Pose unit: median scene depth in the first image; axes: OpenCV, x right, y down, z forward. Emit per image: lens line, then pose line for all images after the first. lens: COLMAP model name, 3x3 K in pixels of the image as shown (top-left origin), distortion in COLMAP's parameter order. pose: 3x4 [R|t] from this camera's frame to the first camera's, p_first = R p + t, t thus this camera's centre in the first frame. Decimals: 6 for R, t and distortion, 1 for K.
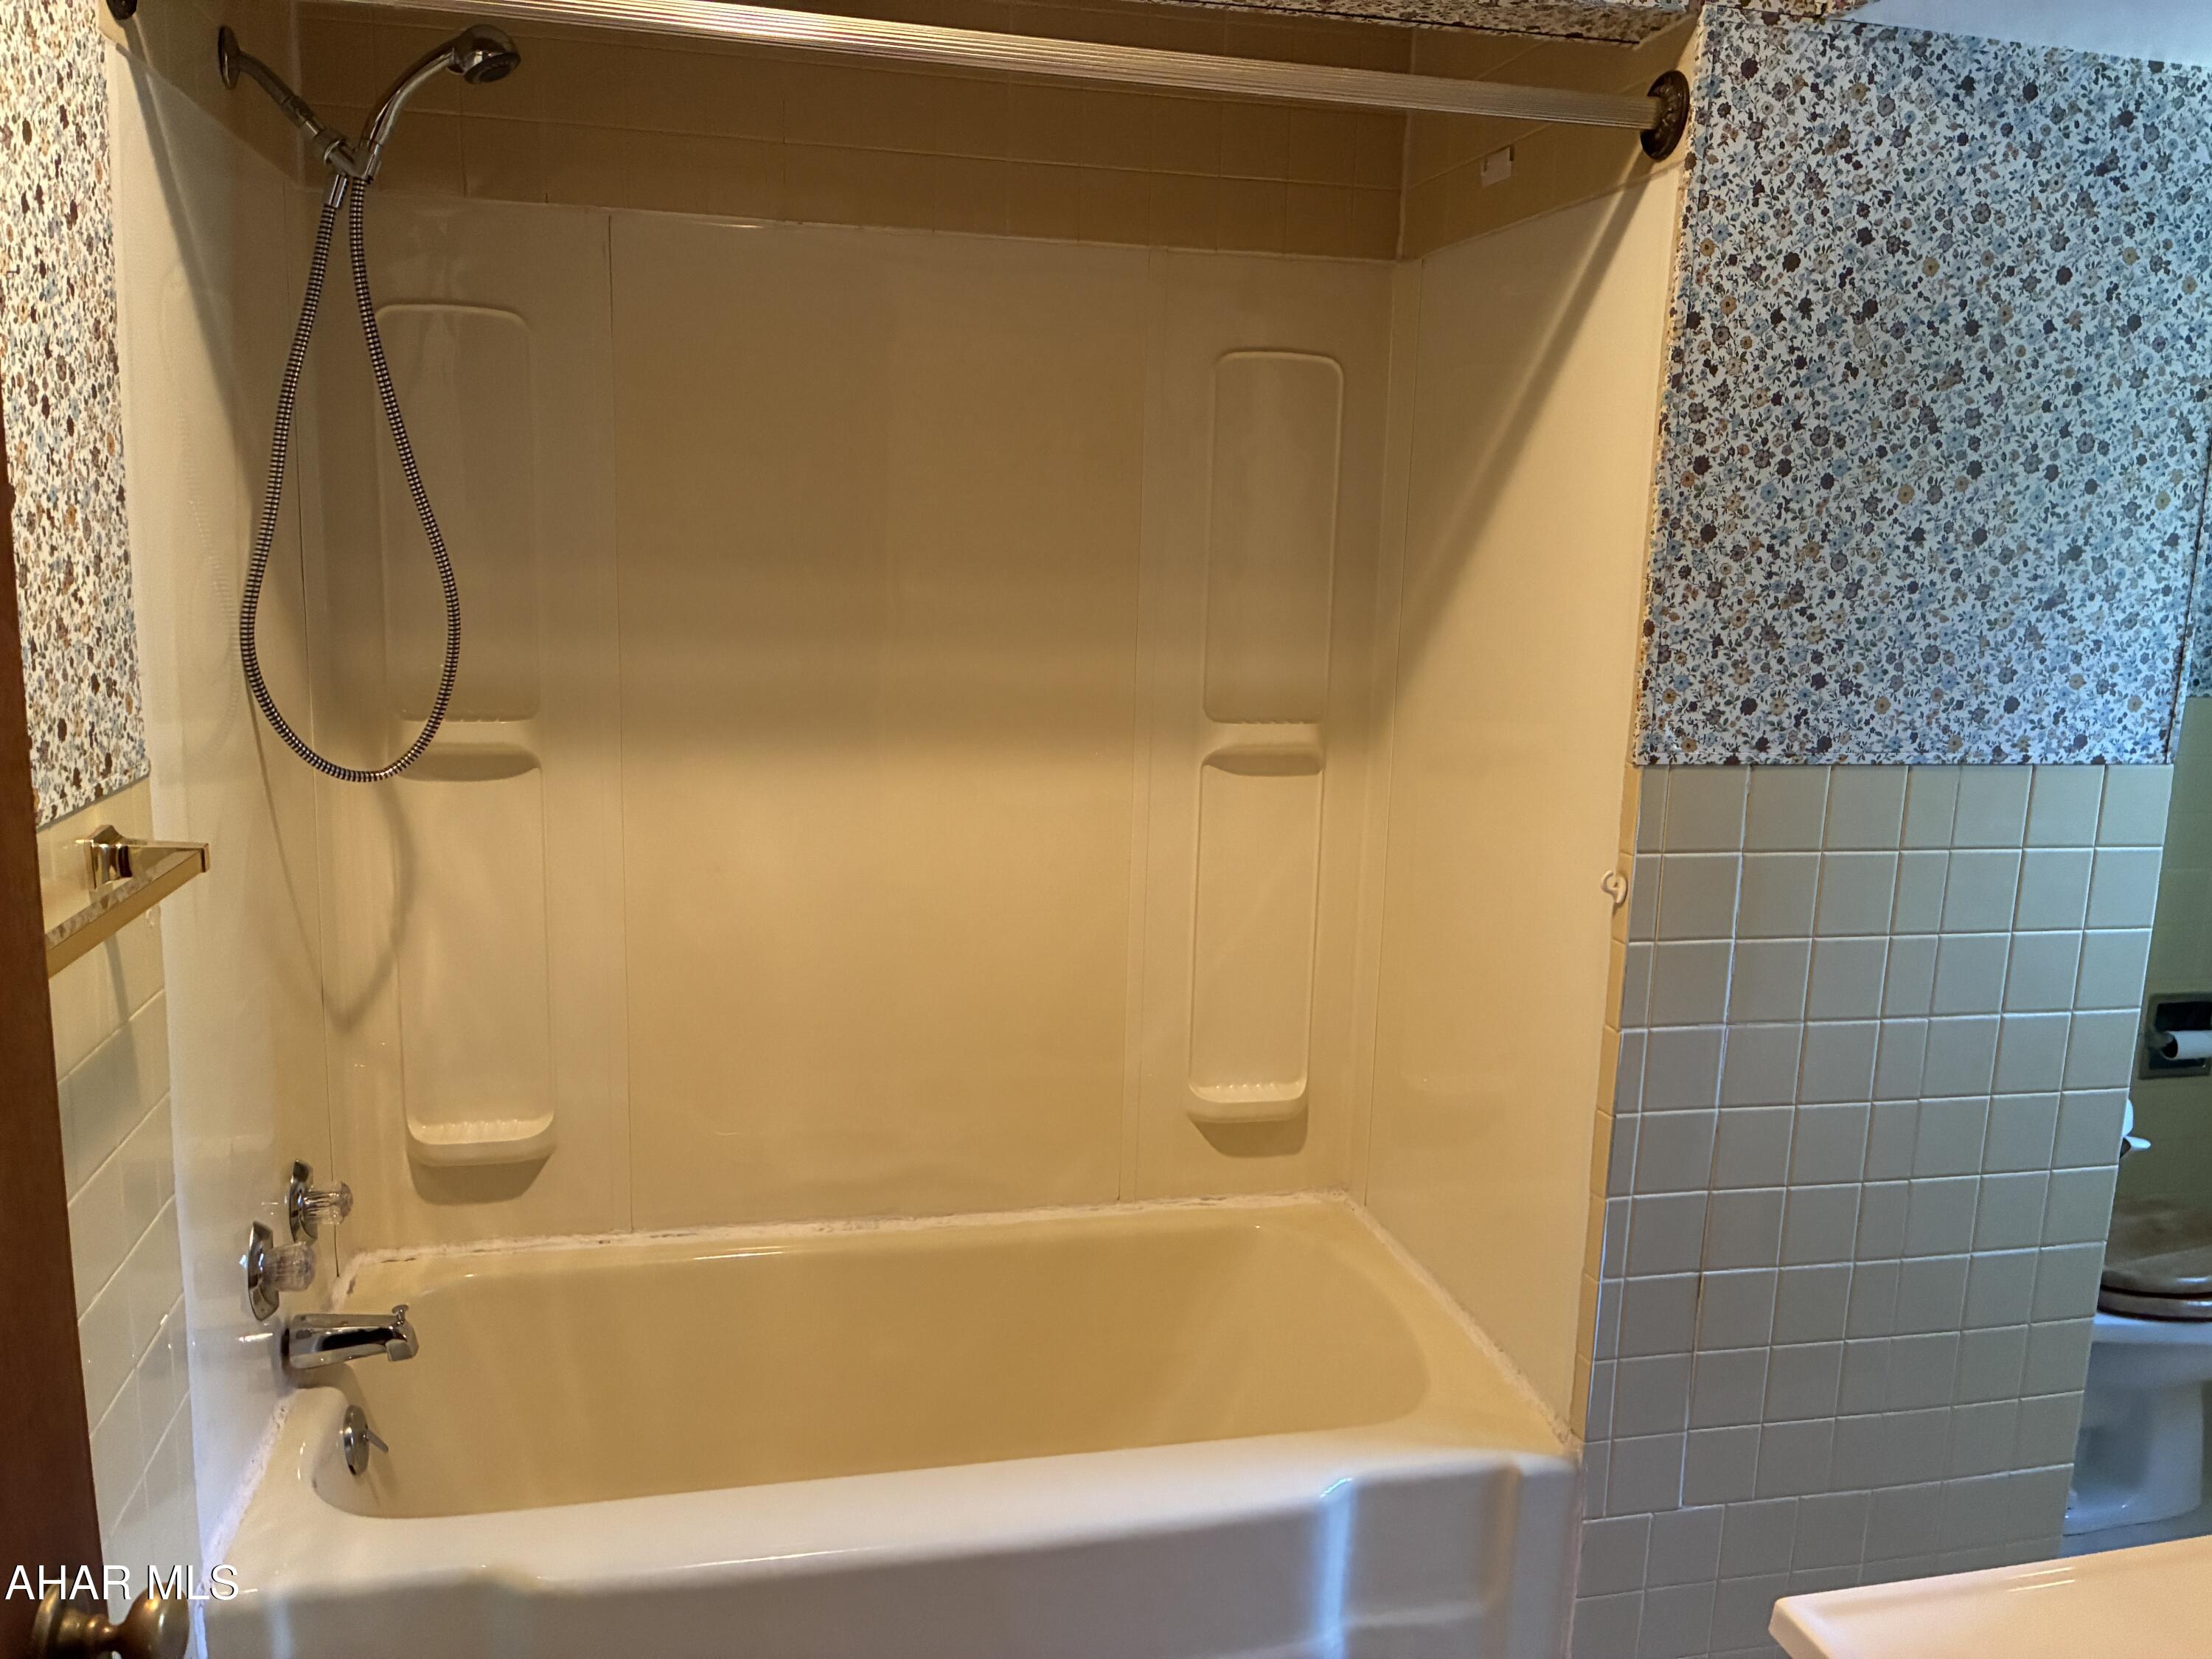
lens RADIAL K [[1681.1, 0, 1106.2], [0, 1681.1, 831.6], [0, 0, 1]] dist [0.040178, -0.044017]
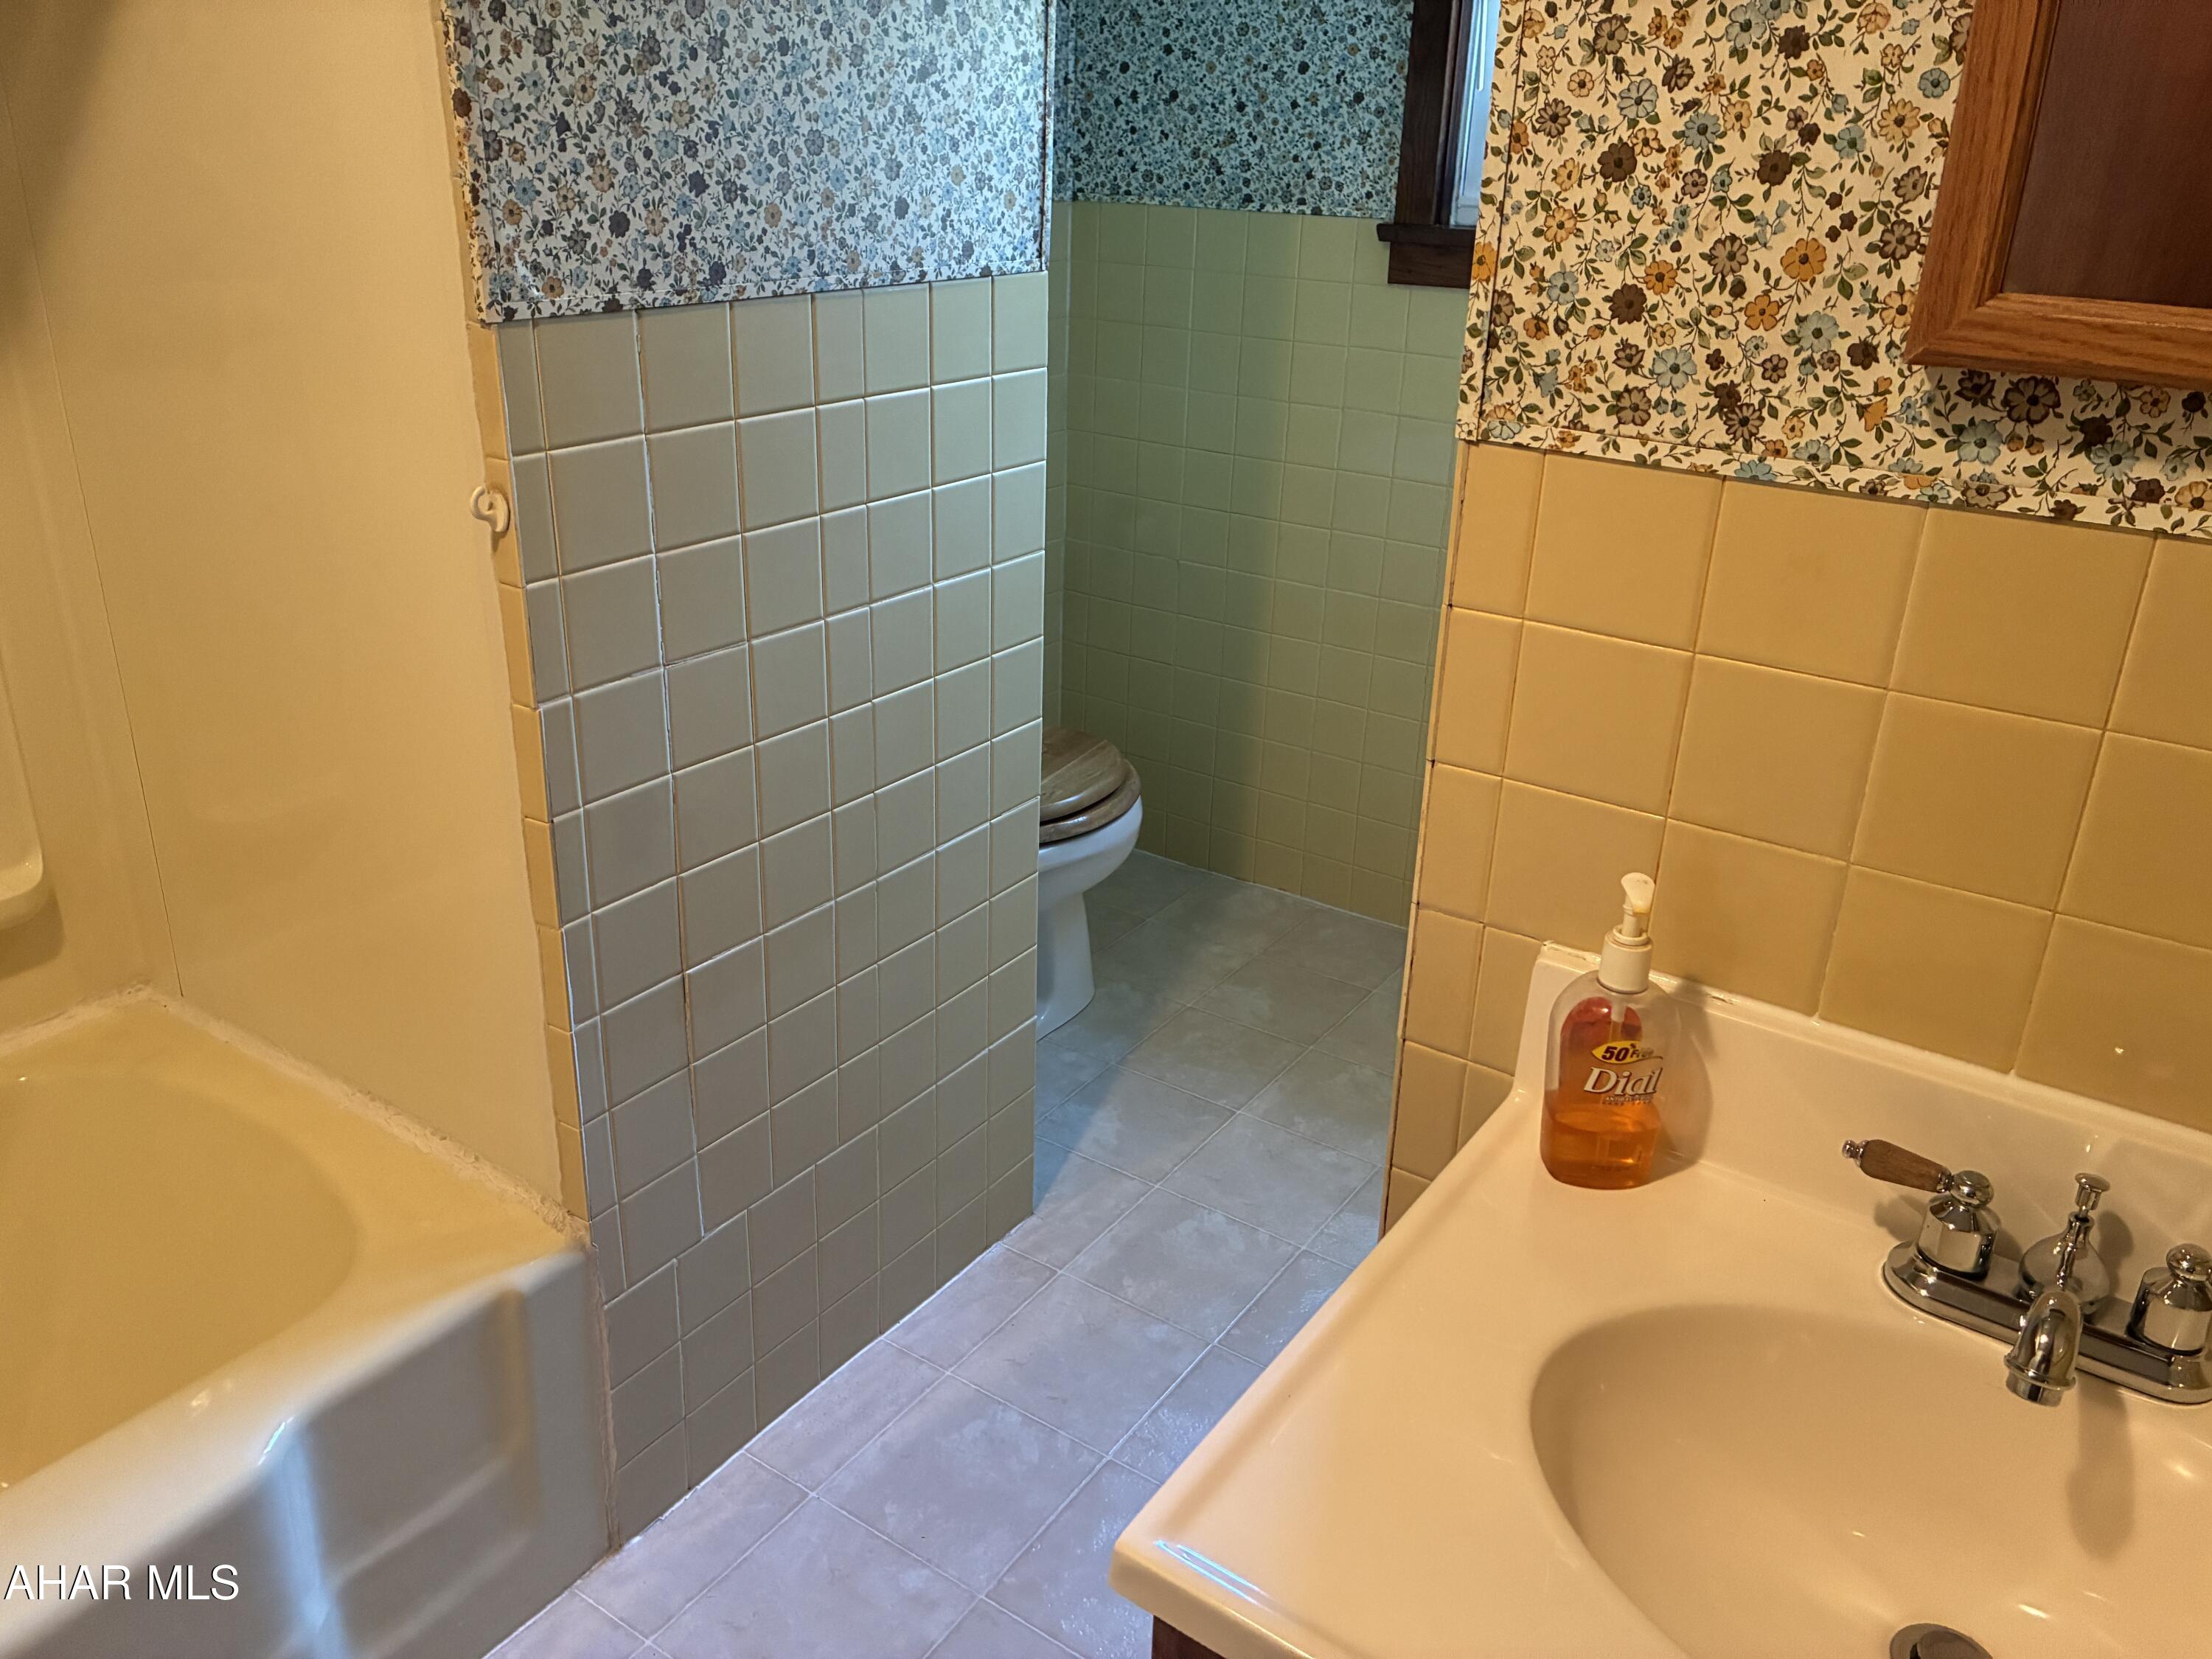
lens RADIAL K [[1681.1, 0, 1107.5], [0, 1681.1, 802.8], [0, 0, 1]] dist [0.040178, -0.044017]
pose [[0.739724, -0.266531, 0.617875, 0.028559], [0.114226, 0.954623, 0.275041, -0.013697], [-0.663145, -0.132877, 0.736602, 0.299426]]
